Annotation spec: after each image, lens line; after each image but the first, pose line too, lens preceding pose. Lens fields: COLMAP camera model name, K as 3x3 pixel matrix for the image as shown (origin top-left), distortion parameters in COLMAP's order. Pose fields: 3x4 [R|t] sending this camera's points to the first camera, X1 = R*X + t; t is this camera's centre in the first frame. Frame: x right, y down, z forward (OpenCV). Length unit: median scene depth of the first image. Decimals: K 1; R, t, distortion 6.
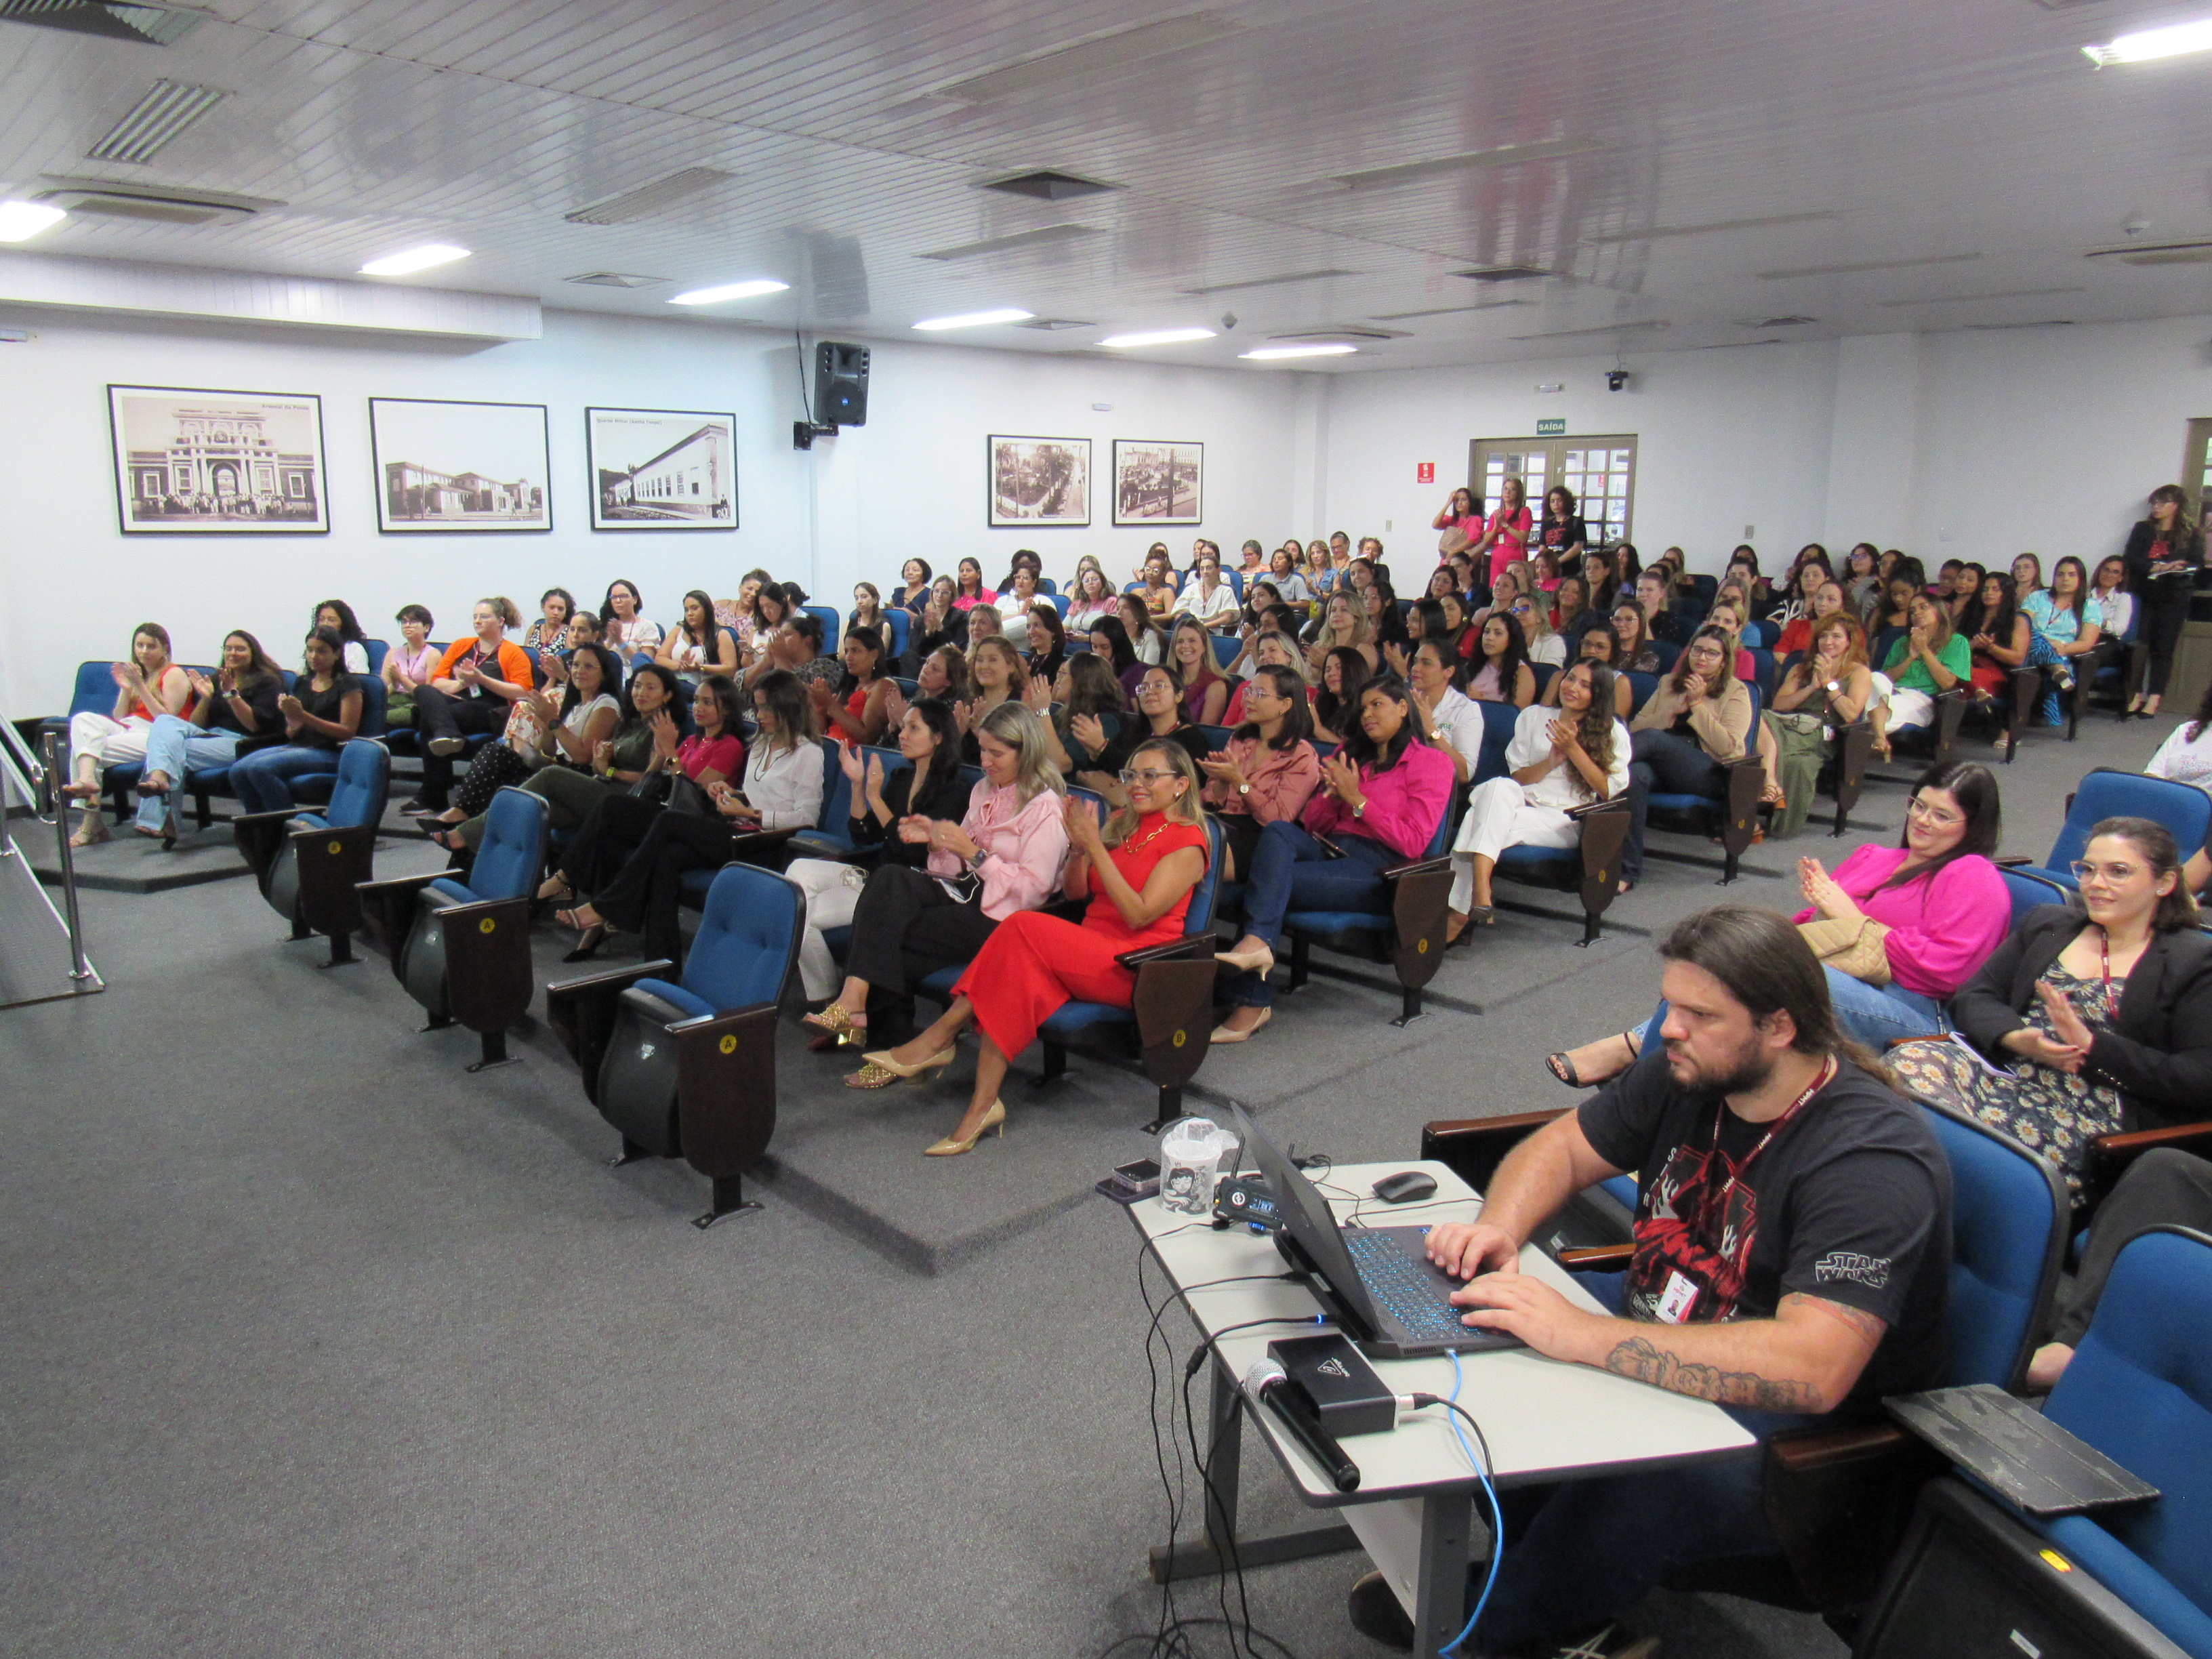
lens RADIAL K [[1584.1, 0, 1107.6], [0, 1584.1, 824.0], [0, 0, 1]] dist [-0.024850, 0.008167]
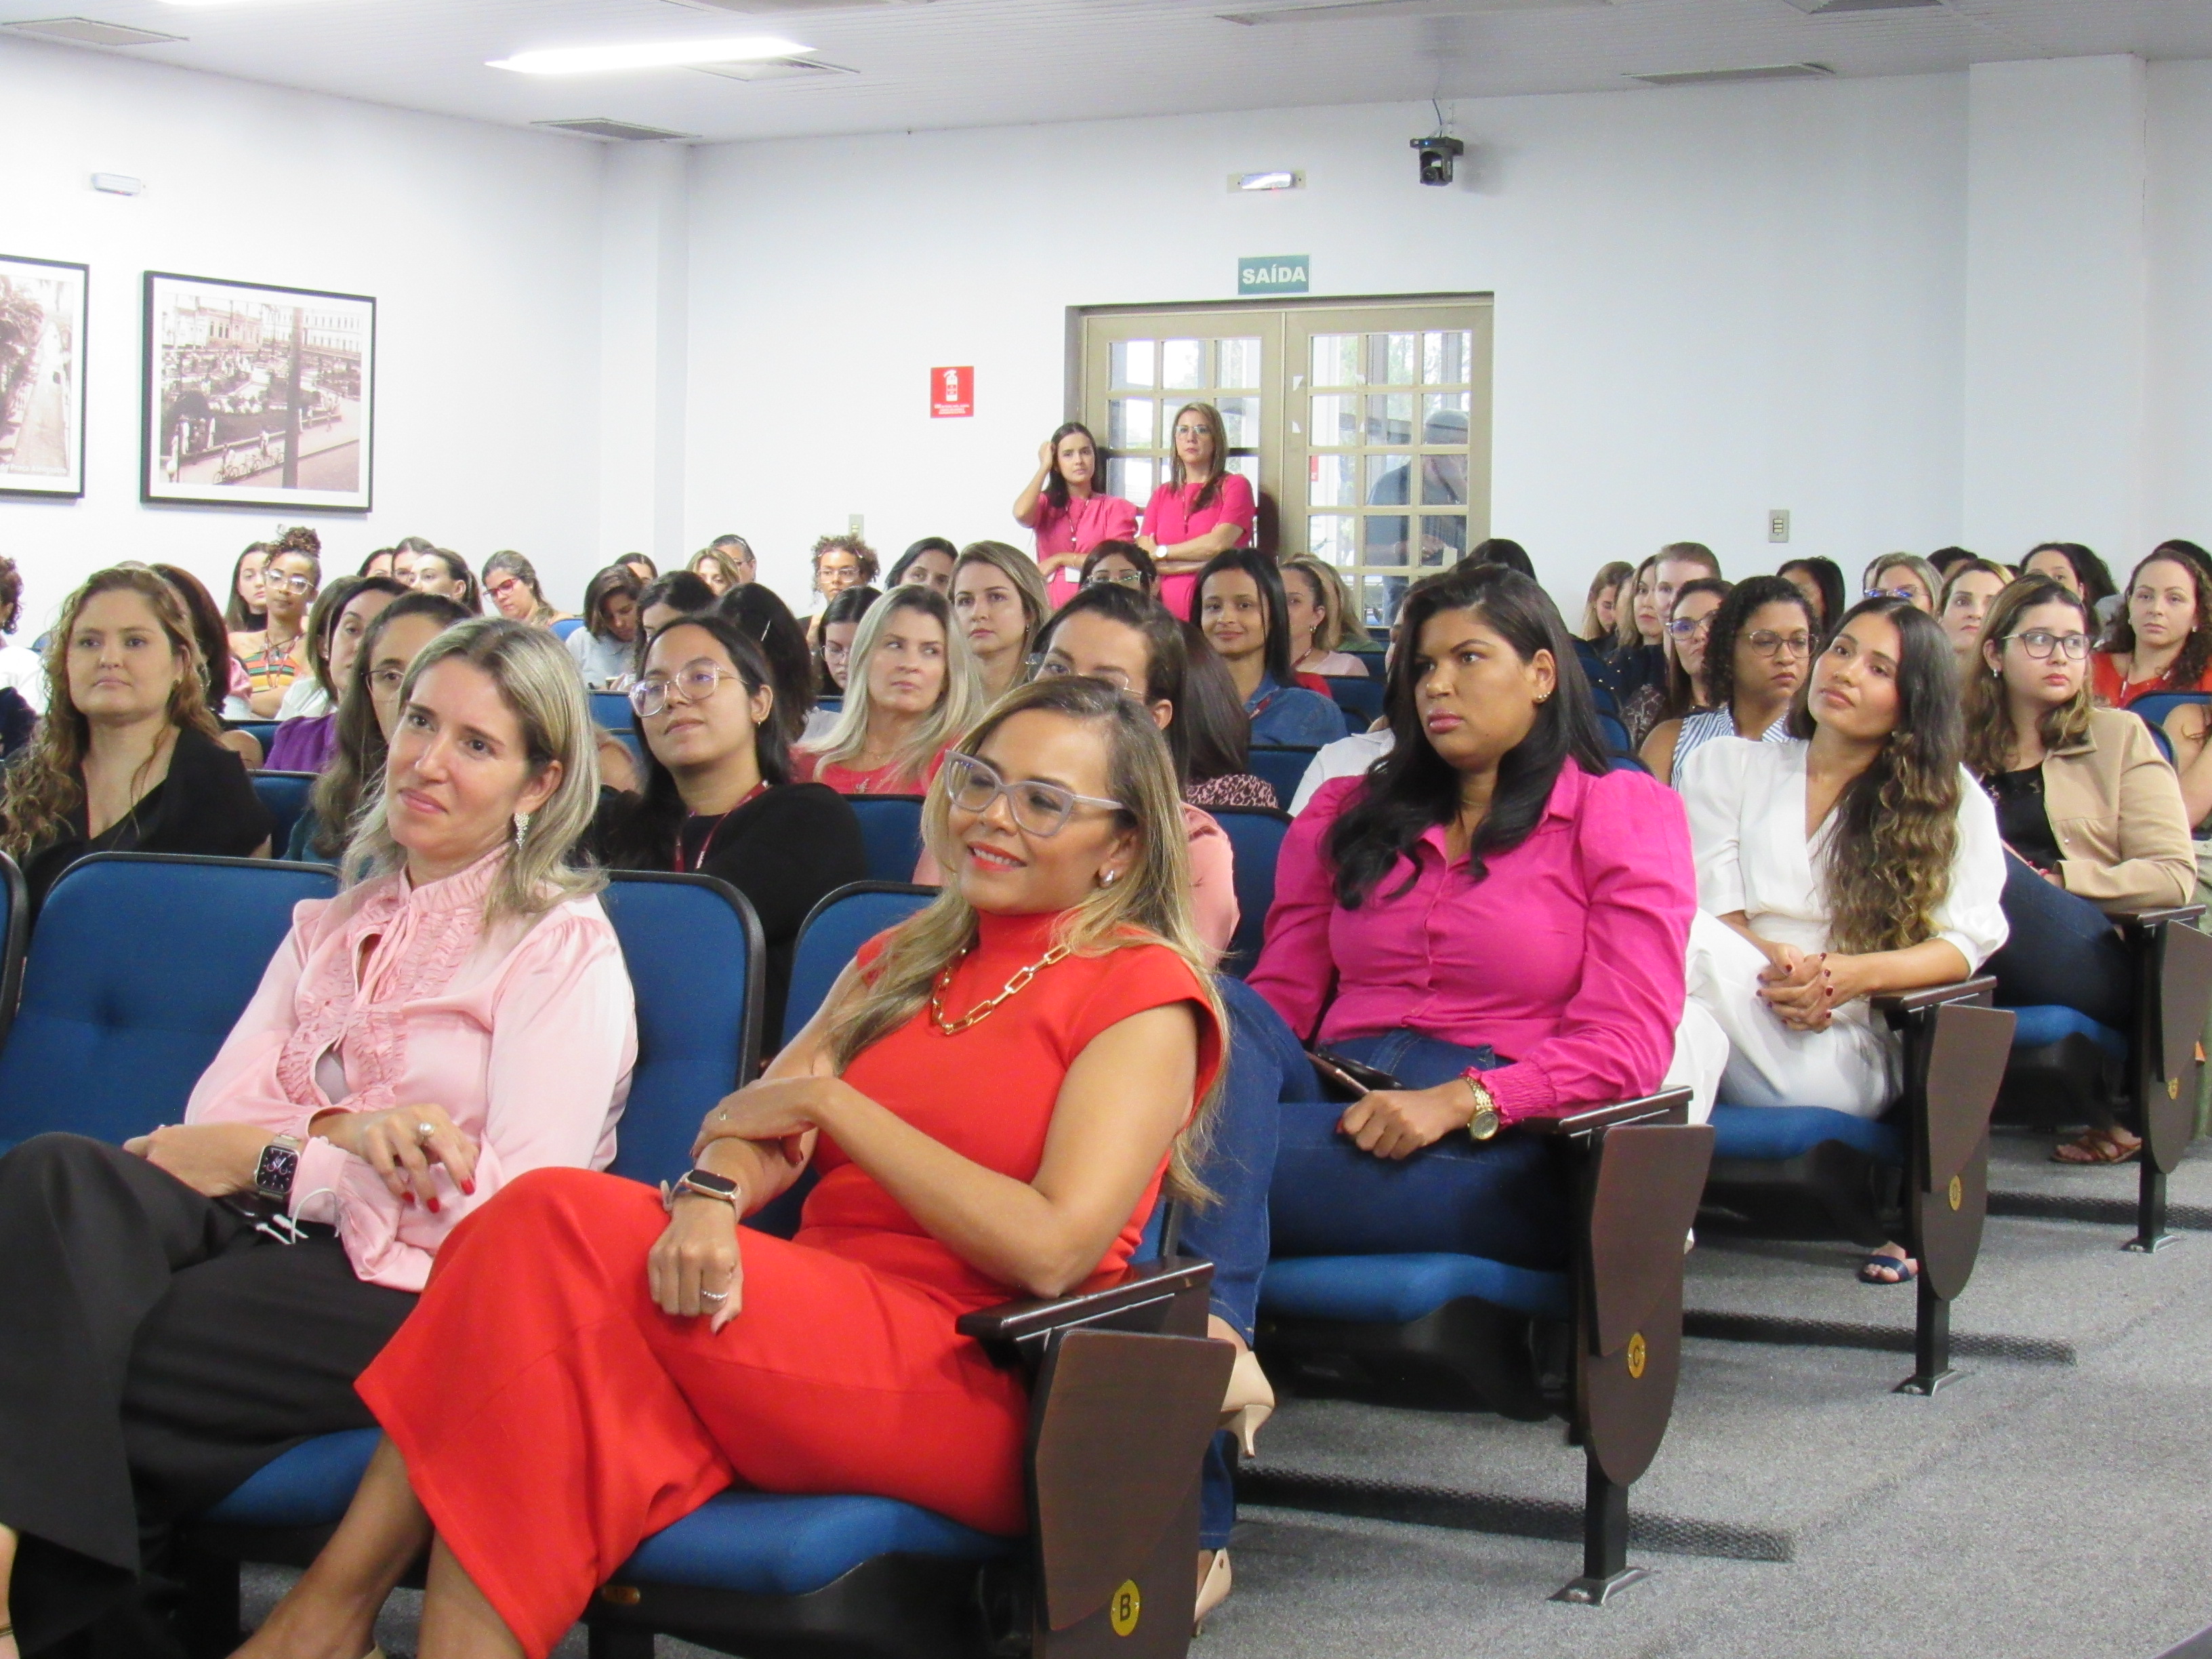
lens RADIAL K [[4058.4, 0, 1103.9], [0, 4058.4, 822.9], [0, 0, 1]] dist [-0.108604, 0.000000]
pose [[0.956144, -0.002734, 0.292883, -0.121341], [0.047344, 0.988250, -0.145332, 0.063221], [-0.289044, 0.152825, 0.945039, 0.148902]]
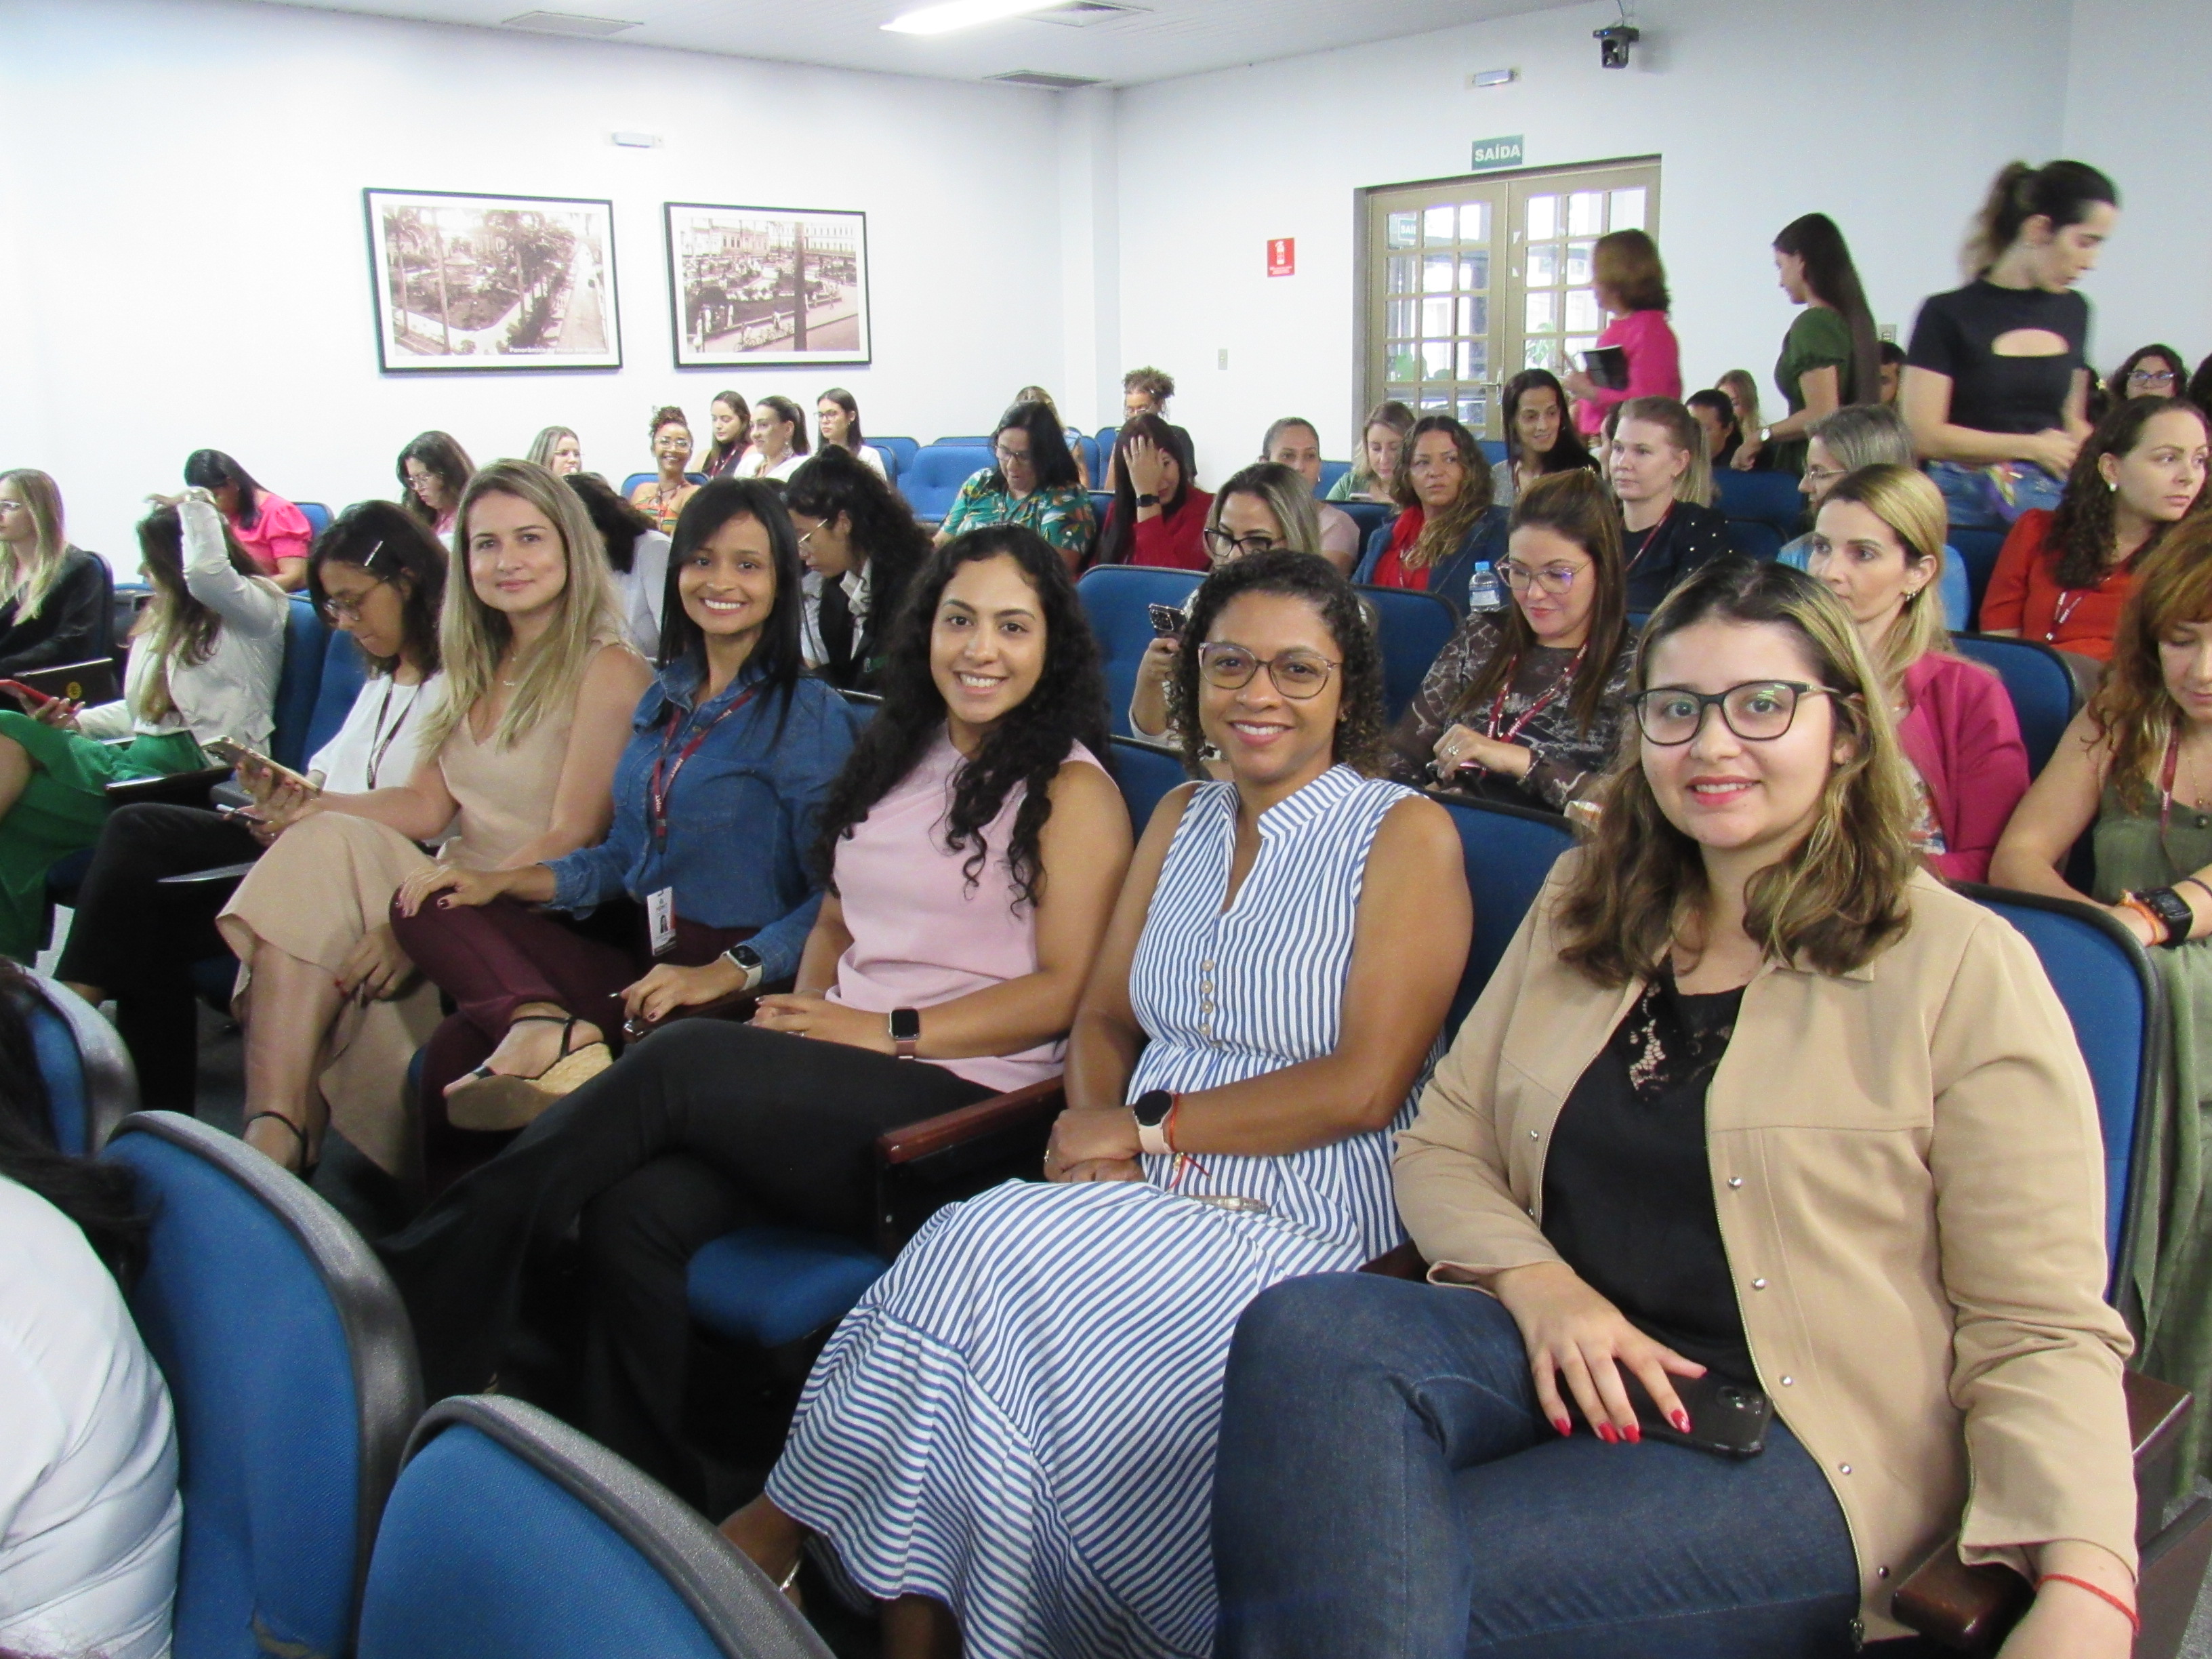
lens RADIAL K [[1883.1, 0, 1102.5], [0, 1883.1, 818.6], [0, 0, 1]] dist [-0.041034, 0.017575]
pose [[0.999651, -0.026399, -0.000930, 0.302819], [0.026414, 0.999282, 0.027163, -0.109670], [0.000212, -0.027178, 0.999631, 0.787227]]
